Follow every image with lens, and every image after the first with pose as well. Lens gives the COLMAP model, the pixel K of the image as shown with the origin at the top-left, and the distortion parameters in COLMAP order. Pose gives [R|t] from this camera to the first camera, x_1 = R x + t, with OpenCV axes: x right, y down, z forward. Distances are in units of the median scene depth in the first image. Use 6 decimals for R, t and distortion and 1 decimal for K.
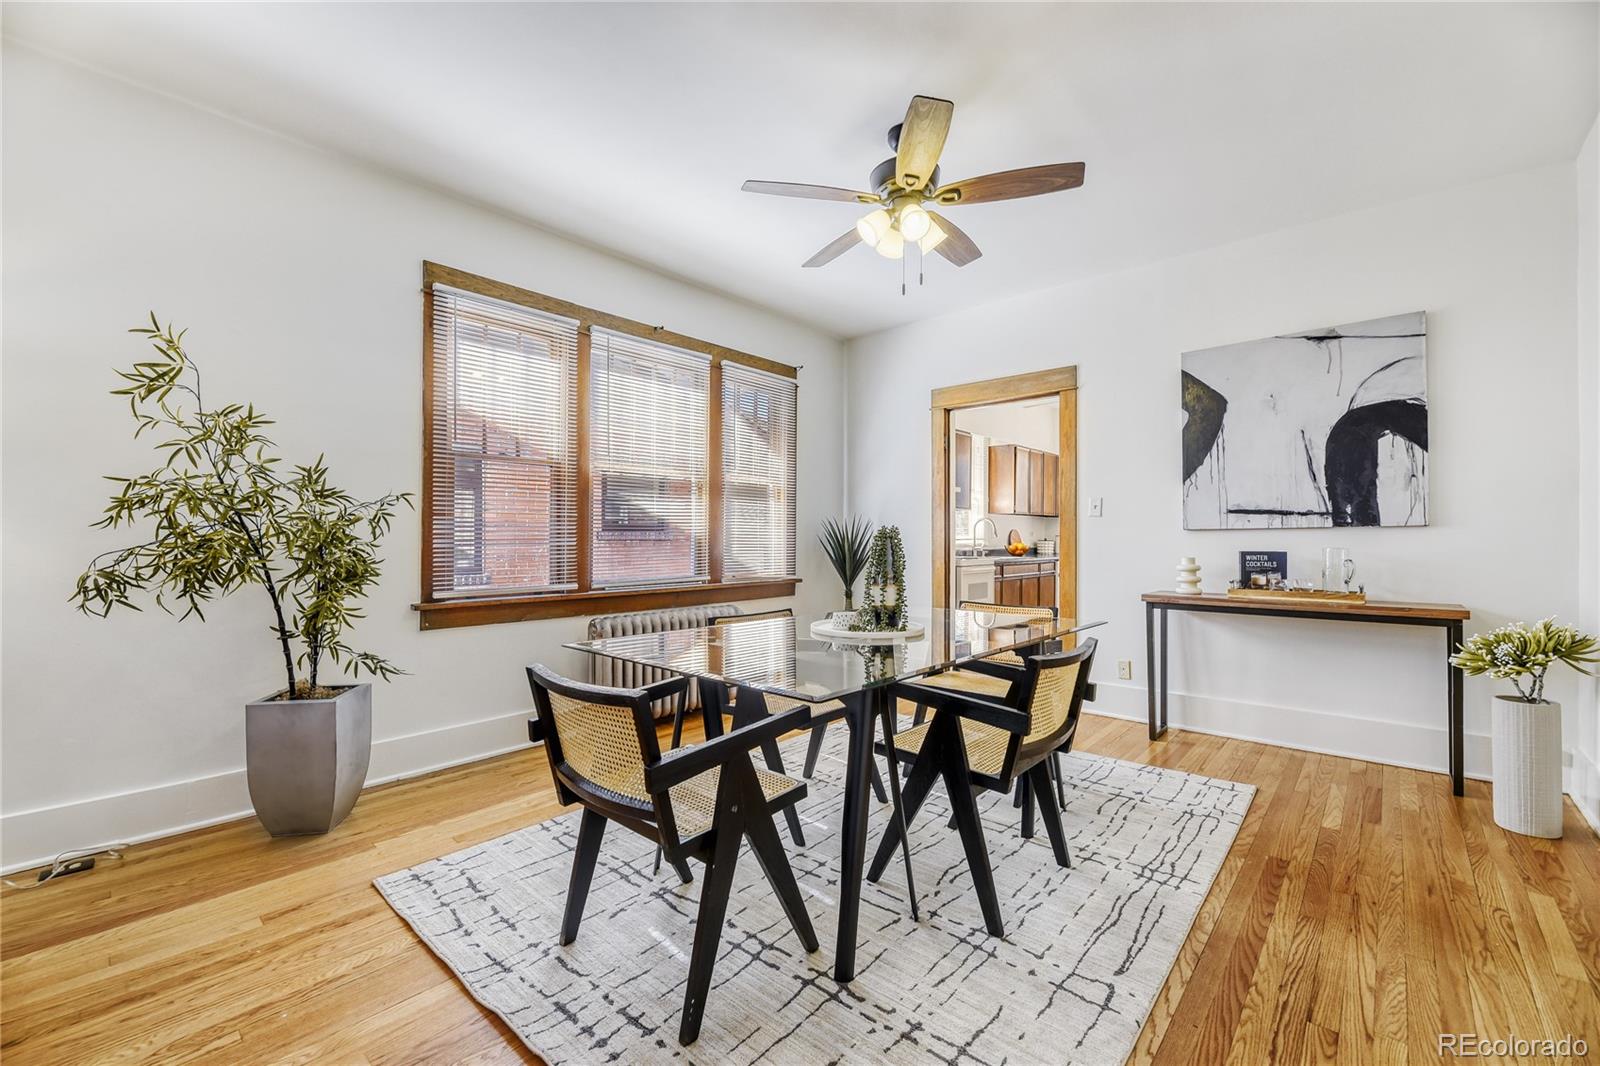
lens RADIAL K [[658.8, 0, 801.1], [0, 658.8, 531.7], [0, 0, 1]] dist [0.006218, -0.002196]
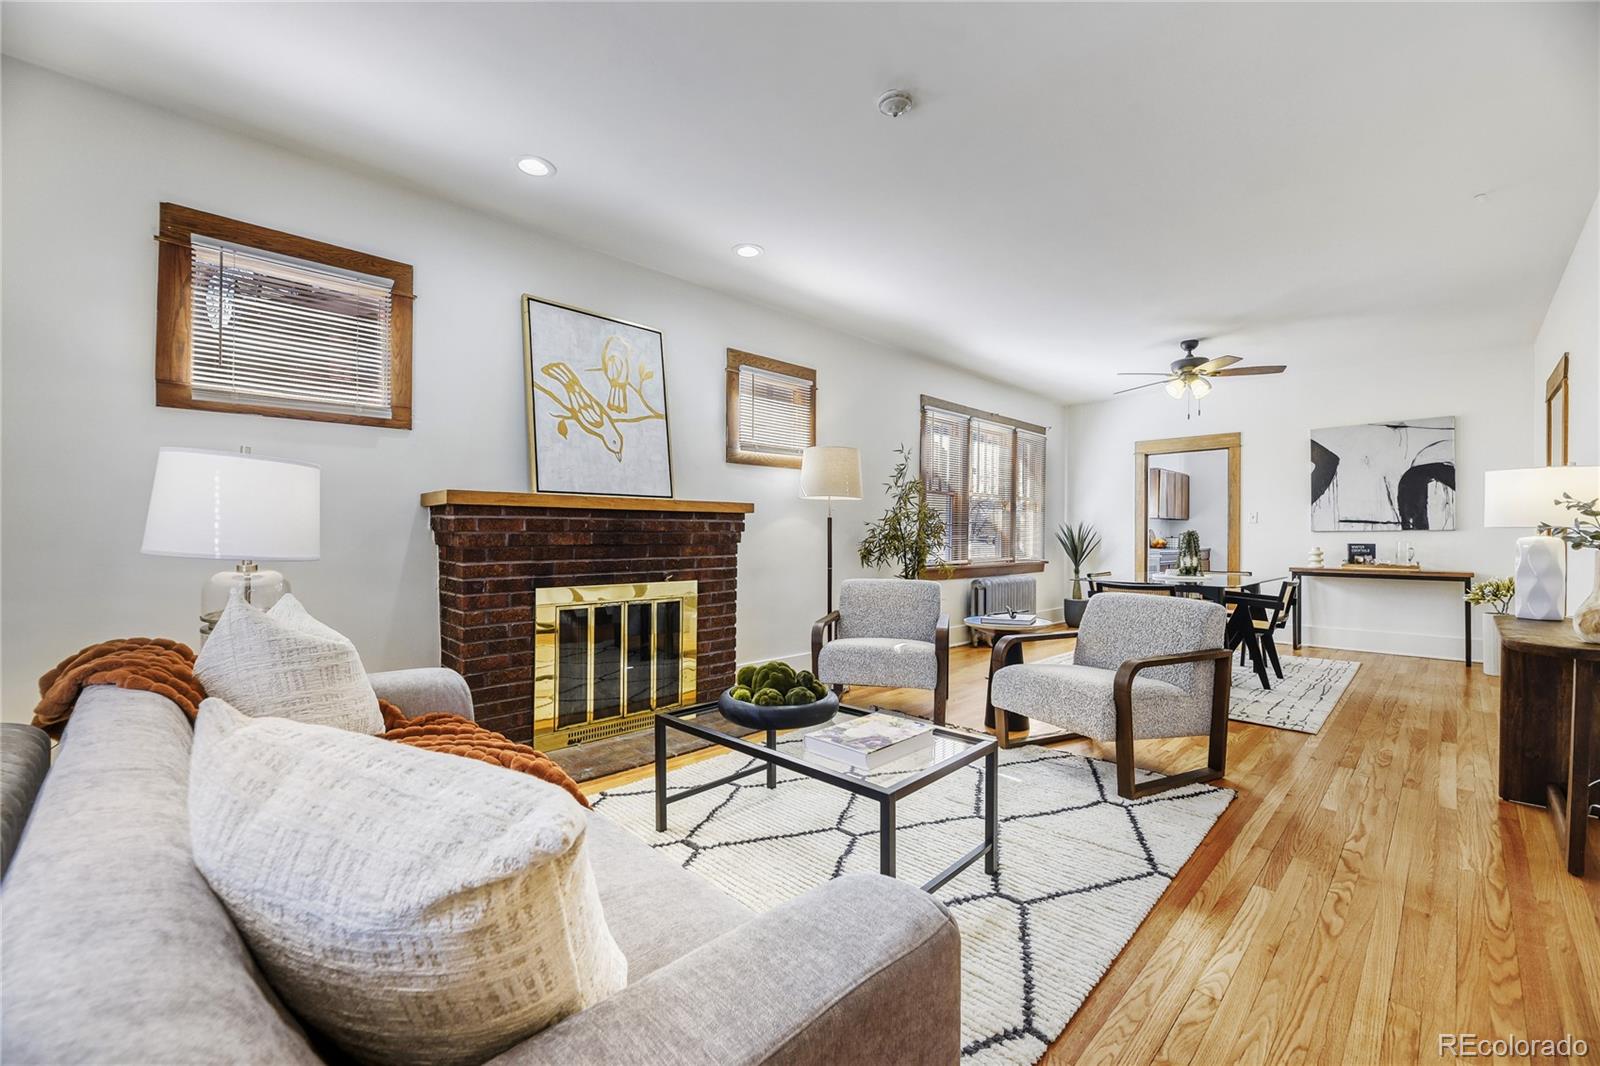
lens RADIAL K [[658.8, 0, 802.3], [0, 658.8, 529.5], [0, 0, 1]] dist [0.006218, -0.002196]
pose [[0.998462, 0.003644, -0.055321, -0.739760], [-0.003635, 0.999993, 0.000270, -0.003626], [0.055321, -0.000068, 0.998469, -0.904740]]
